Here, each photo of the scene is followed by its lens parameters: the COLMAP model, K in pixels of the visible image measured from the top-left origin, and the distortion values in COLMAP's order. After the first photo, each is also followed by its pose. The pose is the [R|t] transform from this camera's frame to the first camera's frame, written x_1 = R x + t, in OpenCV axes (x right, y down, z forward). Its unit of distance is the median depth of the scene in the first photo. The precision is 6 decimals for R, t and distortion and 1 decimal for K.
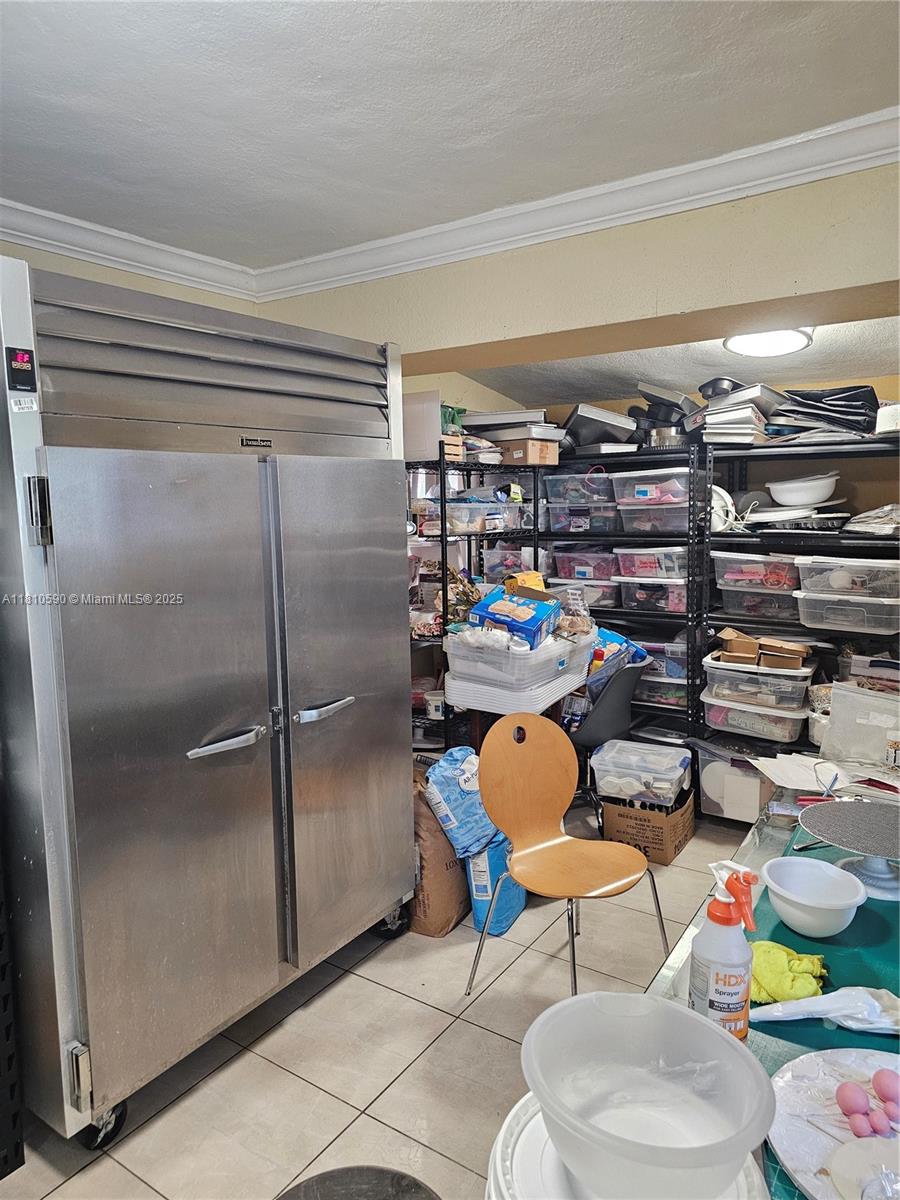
lens RADIAL K [[797.8, 0, 433.1], [0, 797.8, 589.8], [0, 0, 1]] dist [0.100377, -0.118688]
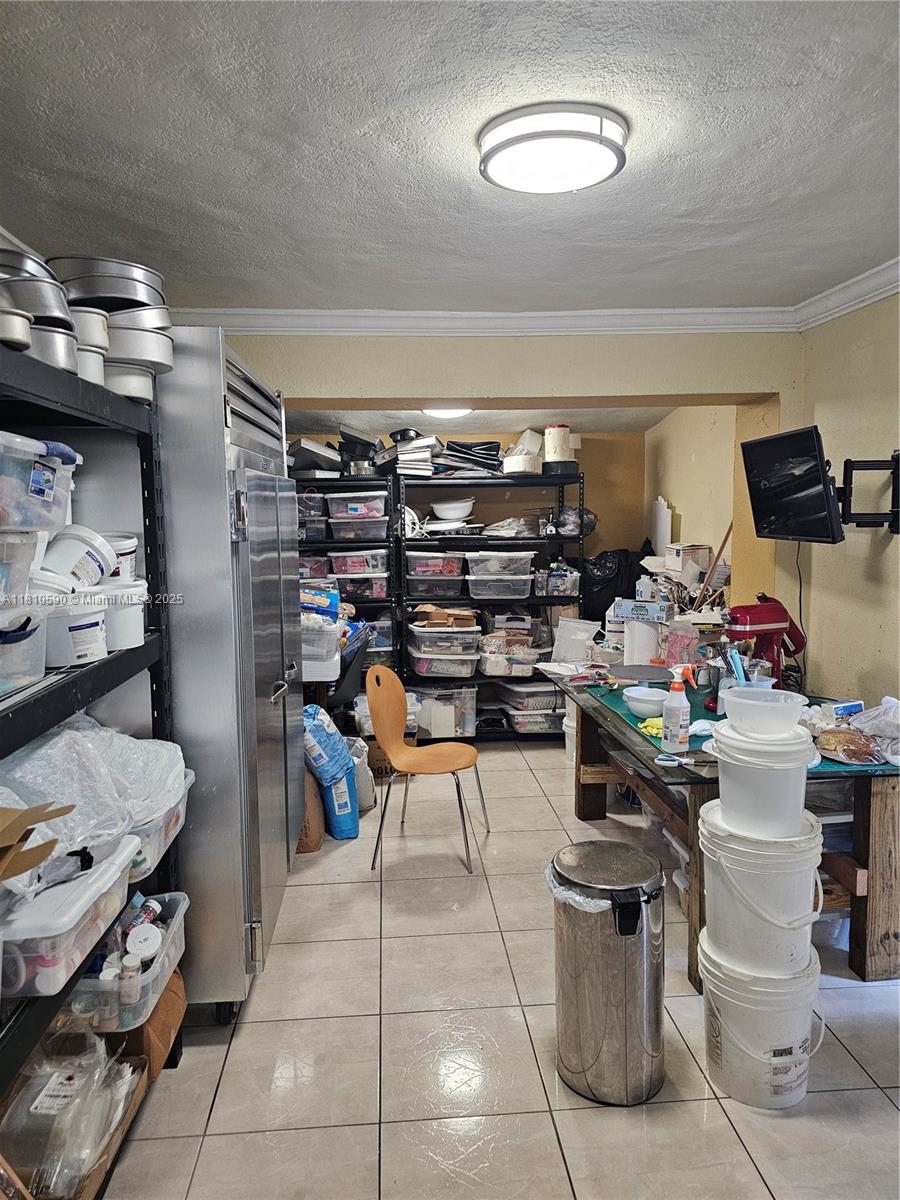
lens RADIAL K [[797.8, 0, 433.1], [0, 797.8, 589.8], [0, 0, 1]] dist [0.100377, -0.118688]
pose [[0.782397, -0.056555, 0.620207, -0.485347], [0.072693, 0.997354, -0.000757, 0.022936], [-0.618523, 0.045677, 0.784438, -0.110725]]
